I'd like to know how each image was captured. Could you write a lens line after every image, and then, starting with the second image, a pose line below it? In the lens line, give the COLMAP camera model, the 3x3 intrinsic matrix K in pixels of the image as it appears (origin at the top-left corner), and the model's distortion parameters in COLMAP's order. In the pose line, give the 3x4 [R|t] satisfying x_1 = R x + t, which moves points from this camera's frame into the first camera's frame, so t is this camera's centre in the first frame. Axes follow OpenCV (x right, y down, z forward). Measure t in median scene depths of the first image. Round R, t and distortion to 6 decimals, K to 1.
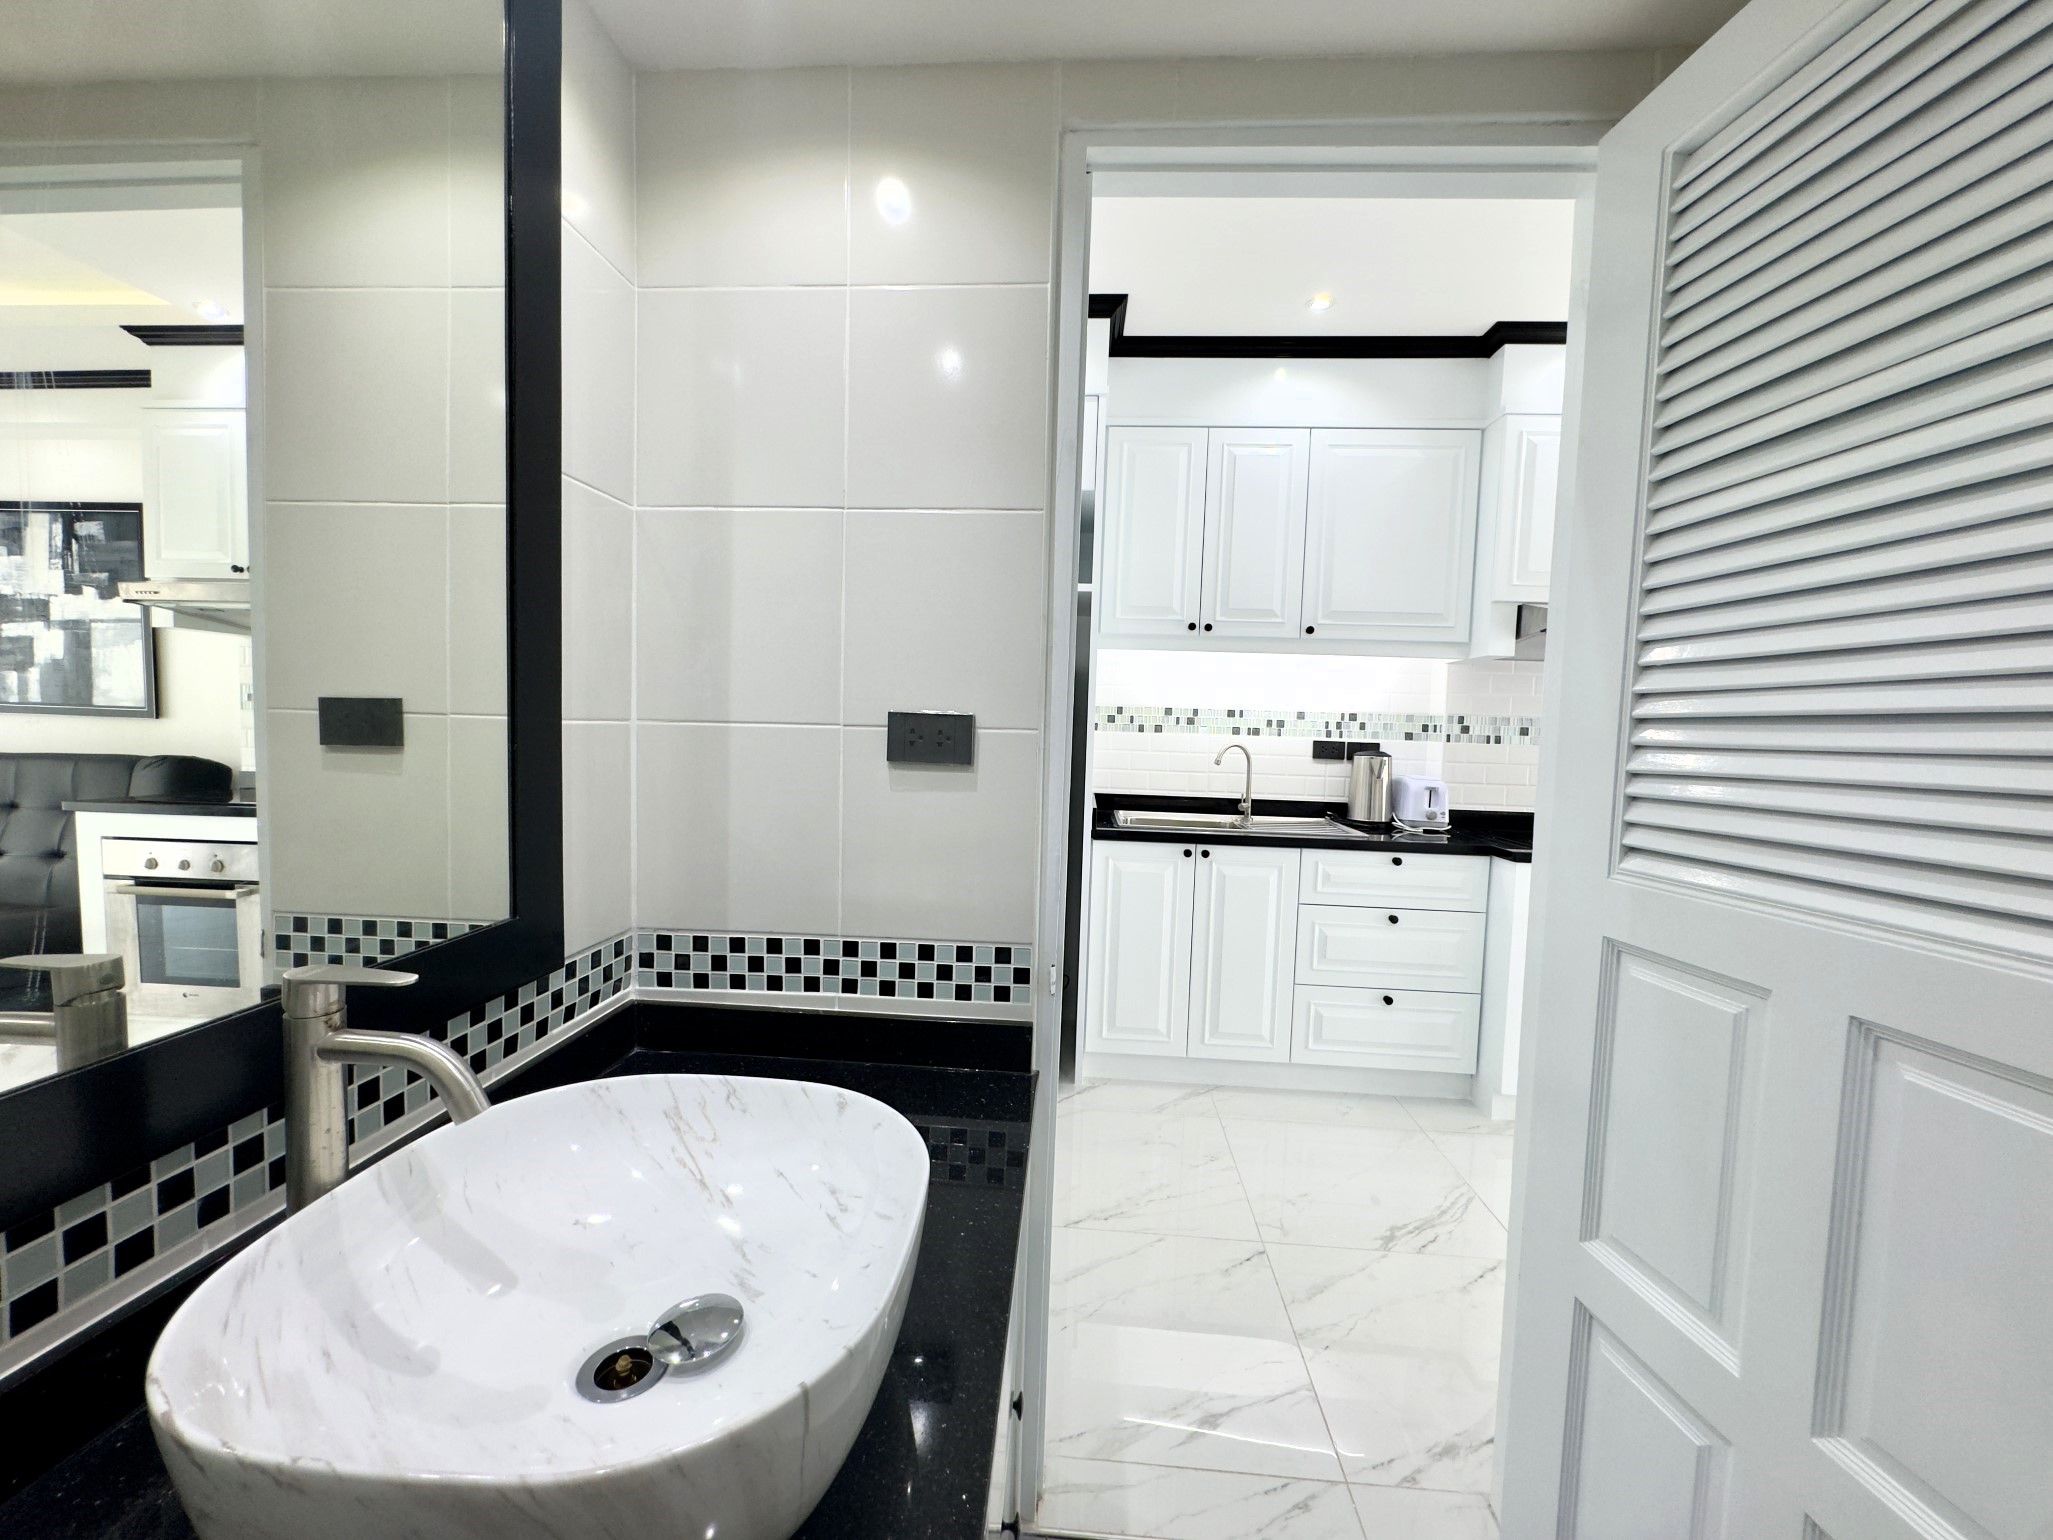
lens RADIAL K [[818.0, 0, 1031.3], [0, 818.0, 769.4], [0, 0, 1]] dist [-0.000678, -0.000321]
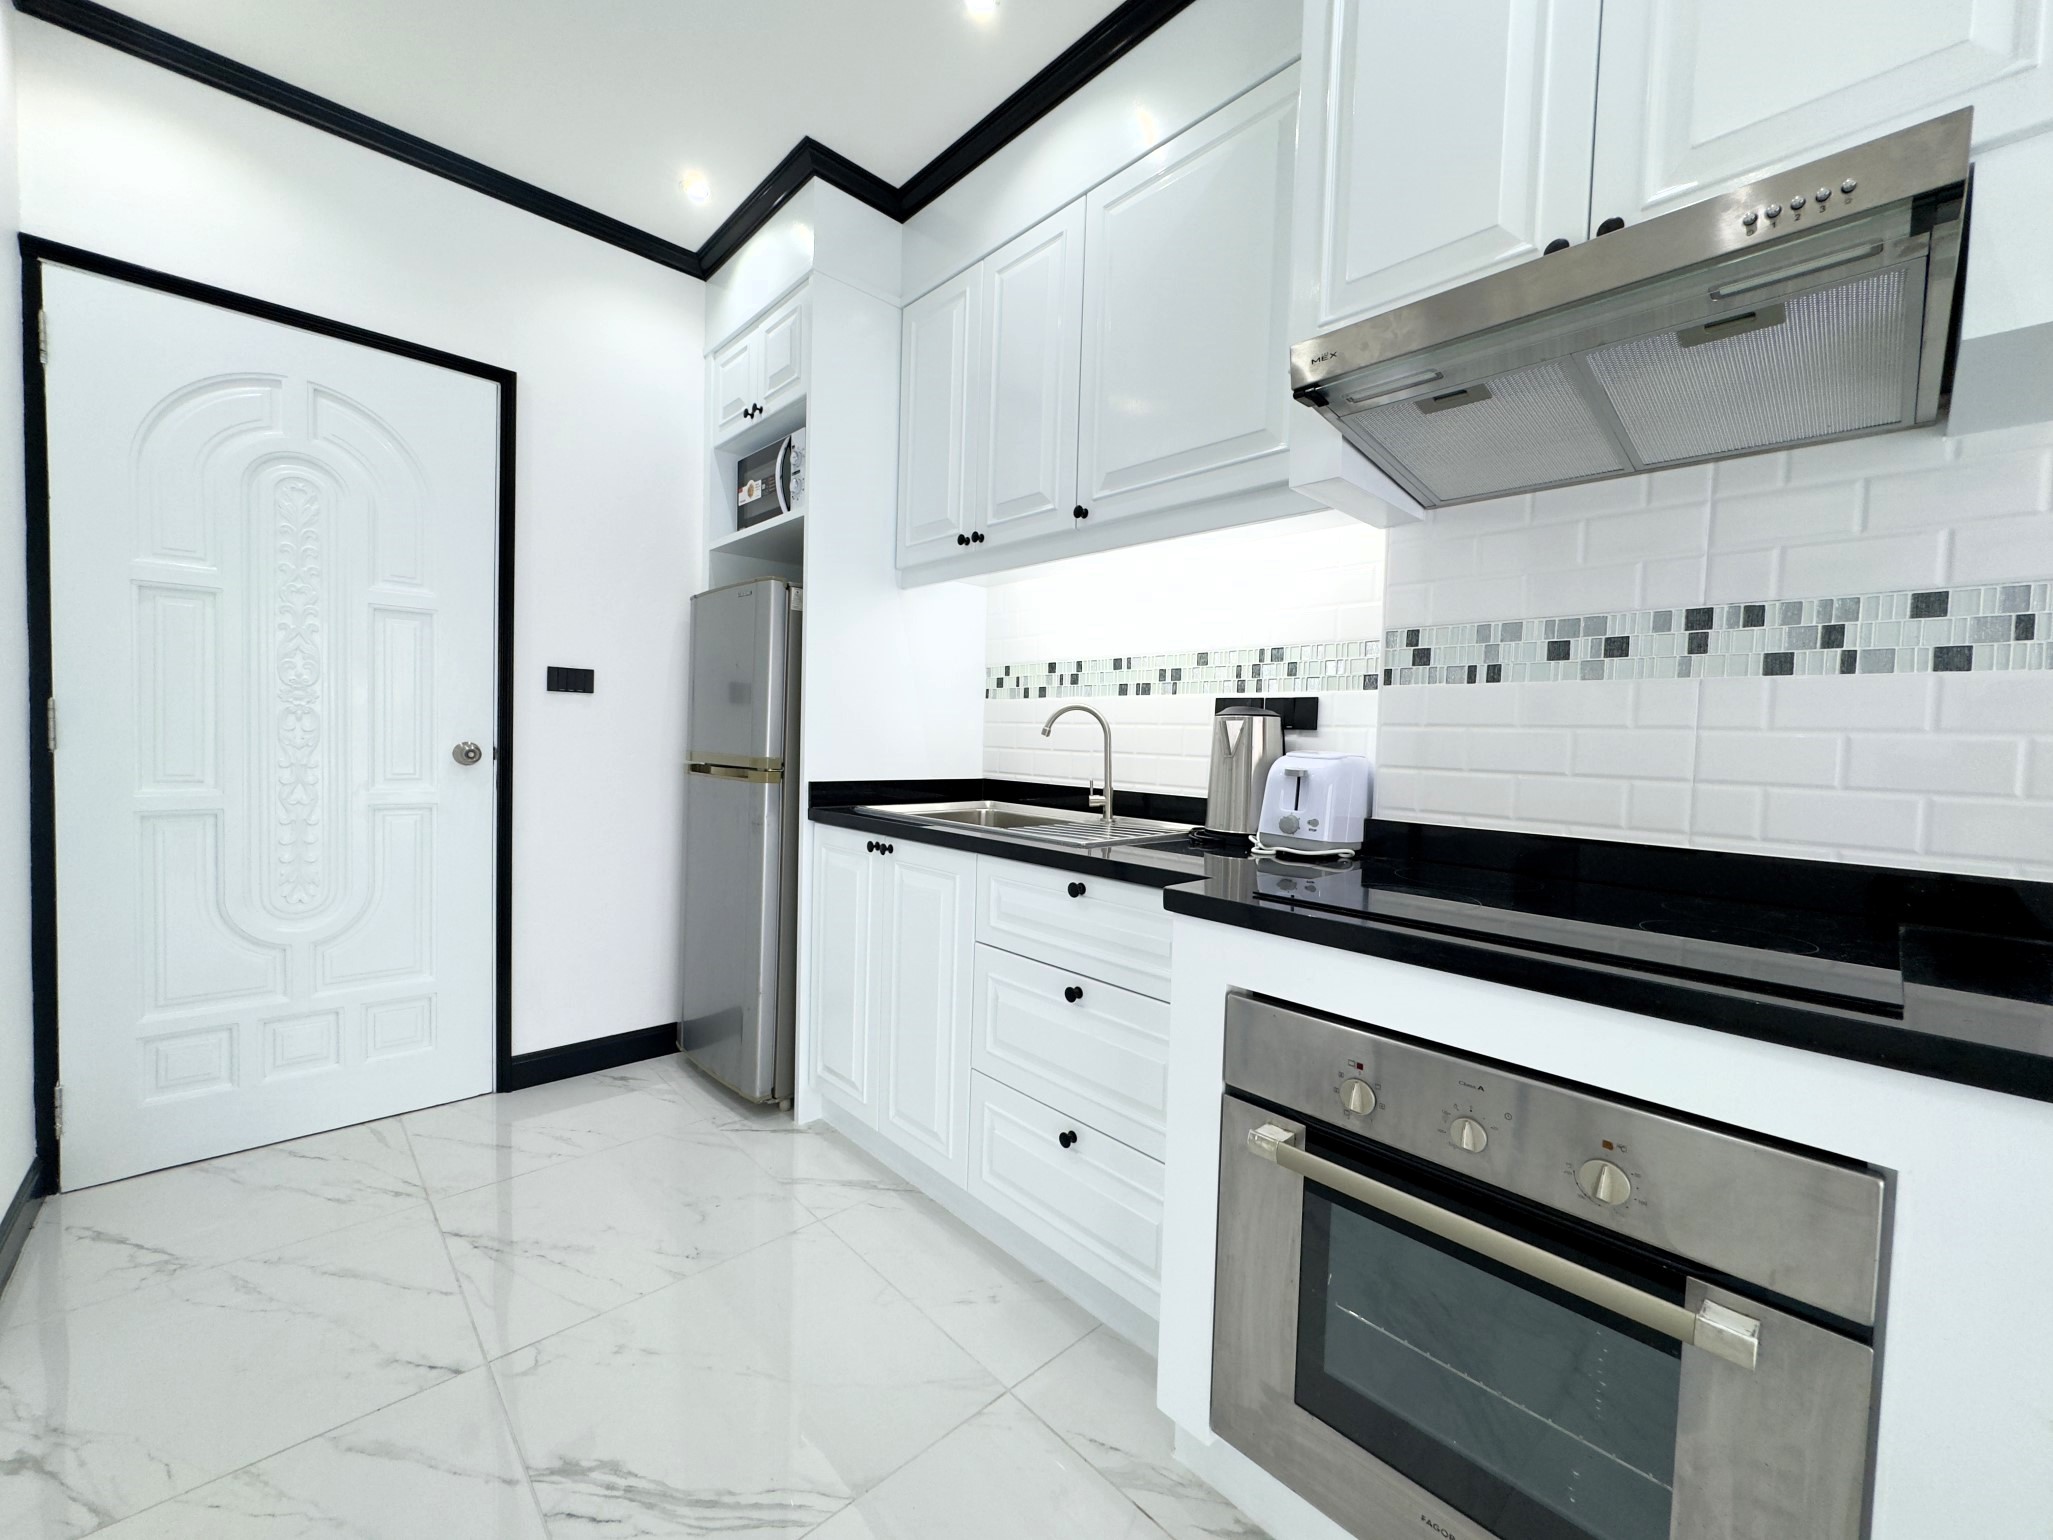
lens RADIAL K [[818.0, 0, 1025.1], [0, 818.0, 771.4], [0, 0, 1]] dist [-0.000678, -0.000321]
pose [[0.731462, 0.017812, -0.681649, 0.689714], [-0.042270, 0.998921, -0.019257, 0.038220], [0.680570, 0.042899, 0.731426, 0.489248]]
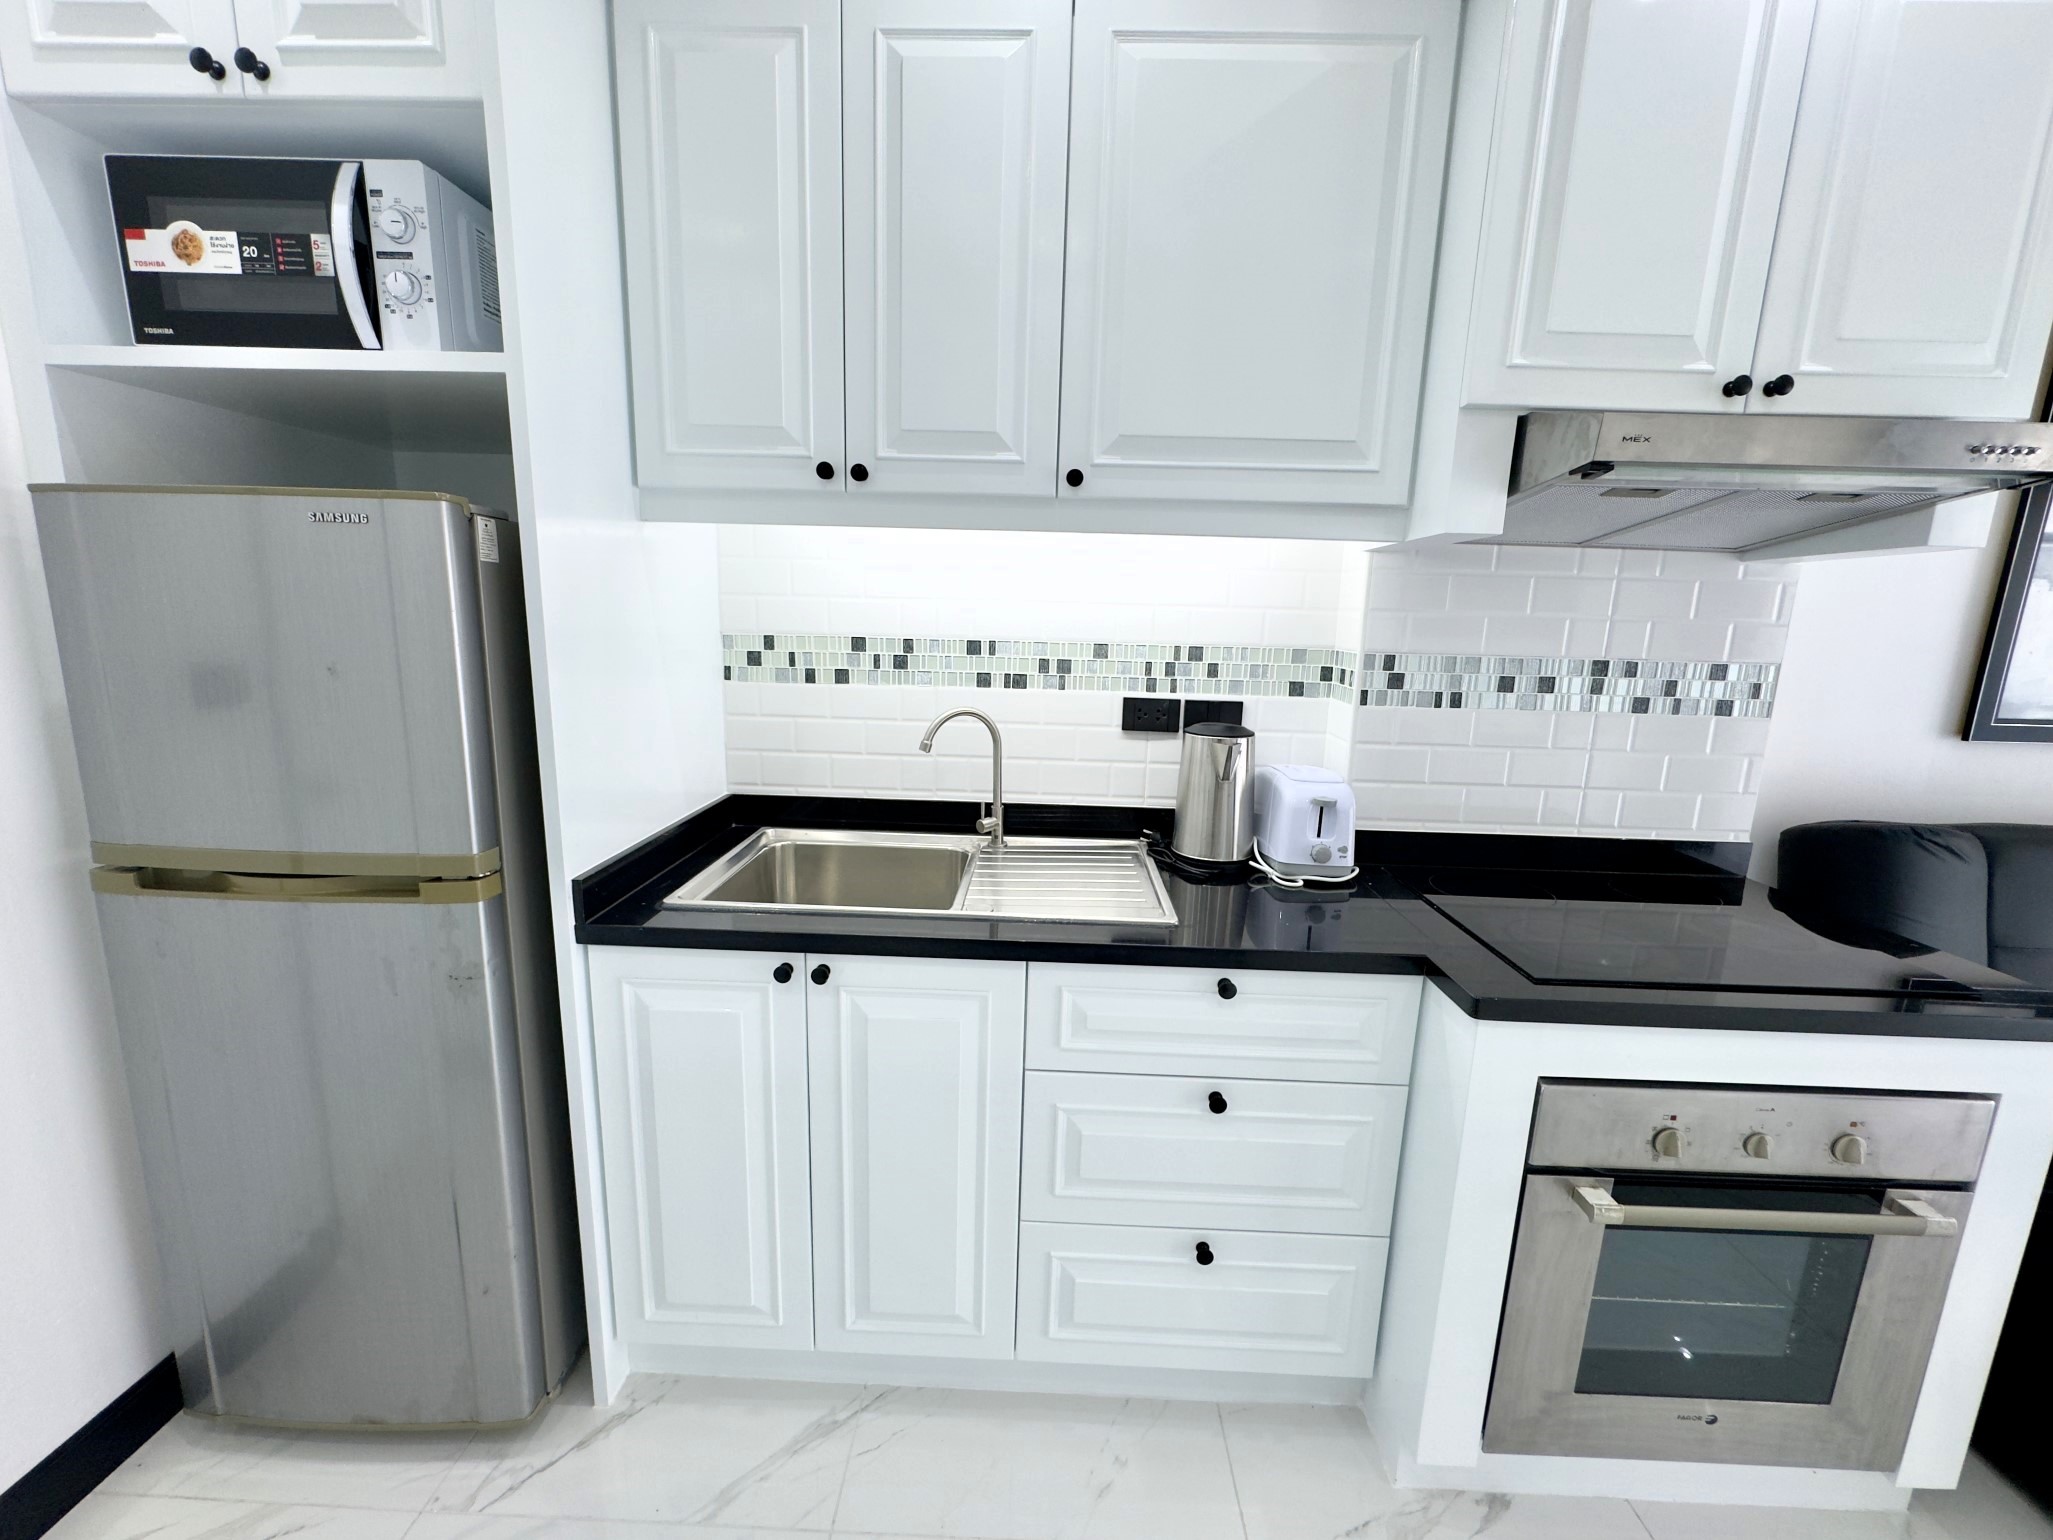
lens RADIAL K [[818.0, 0, 1029.9], [0, 818.0, 771.9], [0, 0, 1]] dist [-0.000678, -0.000321]
pose [[0.999123, -0.013464, 0.039642, 0.275171], [0.008012, 0.990867, 0.134607, -0.063204], [-0.041092, -0.134171, 0.990106, 0.484220]]
